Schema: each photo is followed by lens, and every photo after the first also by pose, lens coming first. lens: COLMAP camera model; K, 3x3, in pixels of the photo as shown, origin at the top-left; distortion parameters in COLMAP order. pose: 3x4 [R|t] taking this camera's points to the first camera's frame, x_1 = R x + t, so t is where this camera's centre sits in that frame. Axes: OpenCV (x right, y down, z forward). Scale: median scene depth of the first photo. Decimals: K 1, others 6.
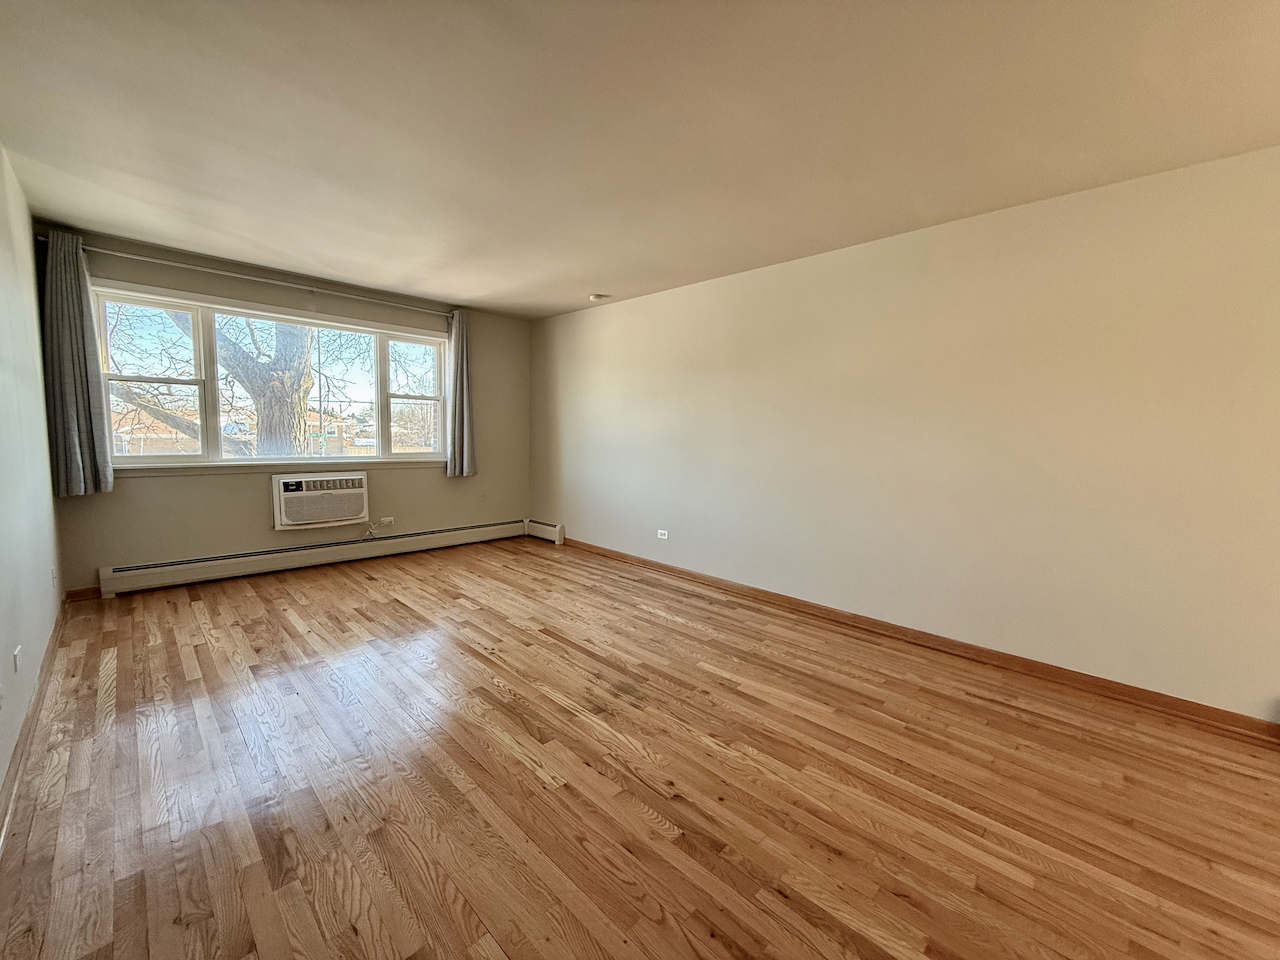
lens RADIAL K [[507.3, 0, 637.7], [0, 507.3, 480.1], [0, 0, 1]] dist [0.001025, 0.000041]
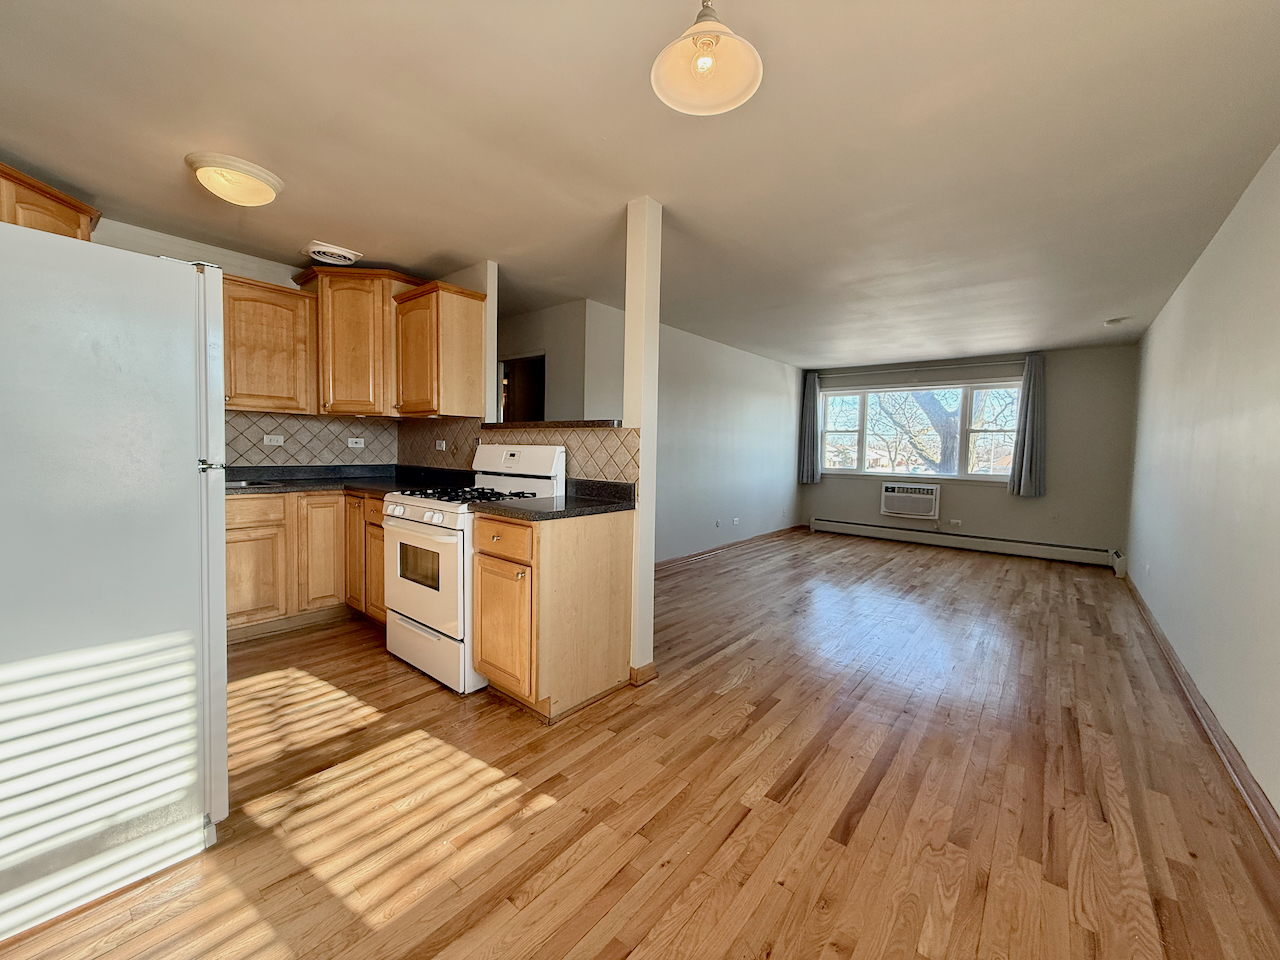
lens RADIAL K [[509.1, 0, 638.3], [0, 509.1, 477.9], [0, 0, 1]] dist [-0.001194, 0.000344]
pose [[0.088618, 0.035946, -0.995417, 1.094867], [-0.112603, 0.993304, 0.025845, 0.030827], [0.989680, 0.109797, 0.092072, 0.020005]]
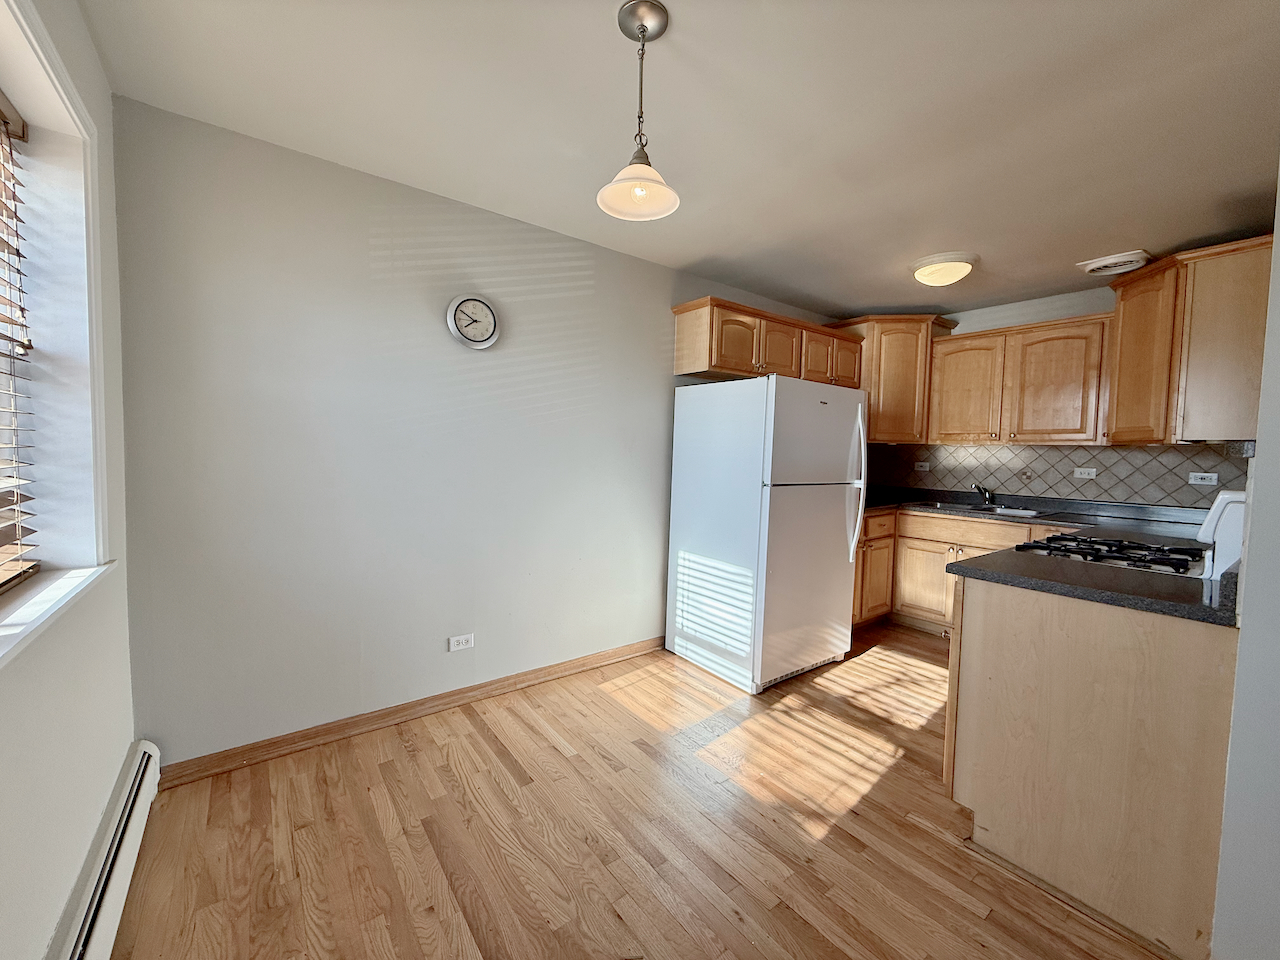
lens RADIAL K [[509.1, 0, 638.3], [0, 509.1, 477.9], [0, 0, 1]] dist [-0.001194, 0.000344]
pose [[-0.987726, -0.053962, 0.146579, 0.725063], [-0.031829, 0.988272, 0.149349, -0.045527], [-0.152919, 0.142851, -0.977860, 0.476548]]
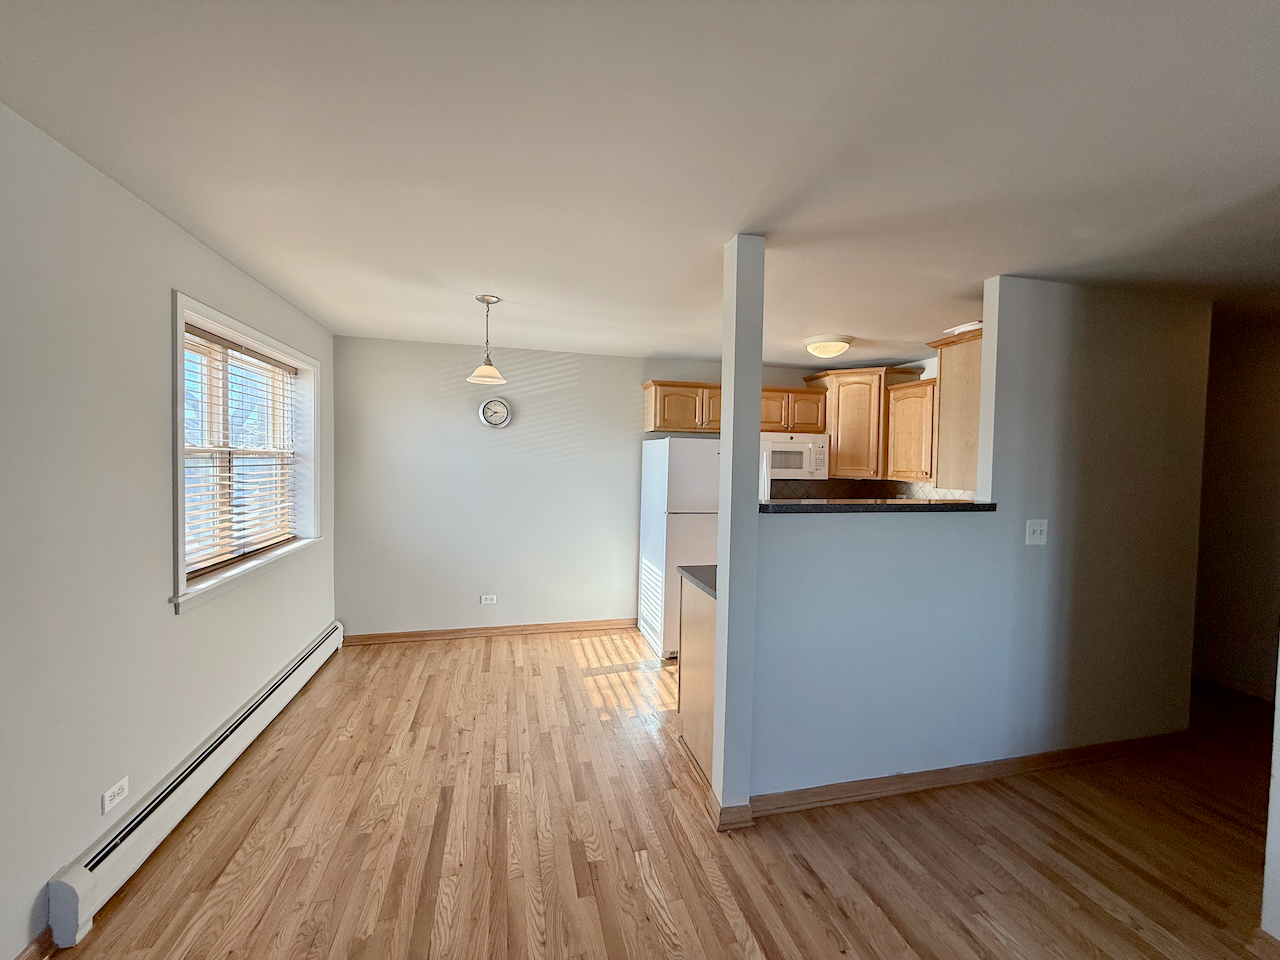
lens RADIAL K [[509.1, 0, 638.3], [0, 509.1, 477.9], [0, 0, 1]] dist [-0.001194, 0.000344]
pose [[-0.853657, -0.056075, 0.517808, 0.134024], [0.010722, 0.992085, 0.125112, -0.140822], [-0.520725, 0.112355, -0.846299, 0.662504]]
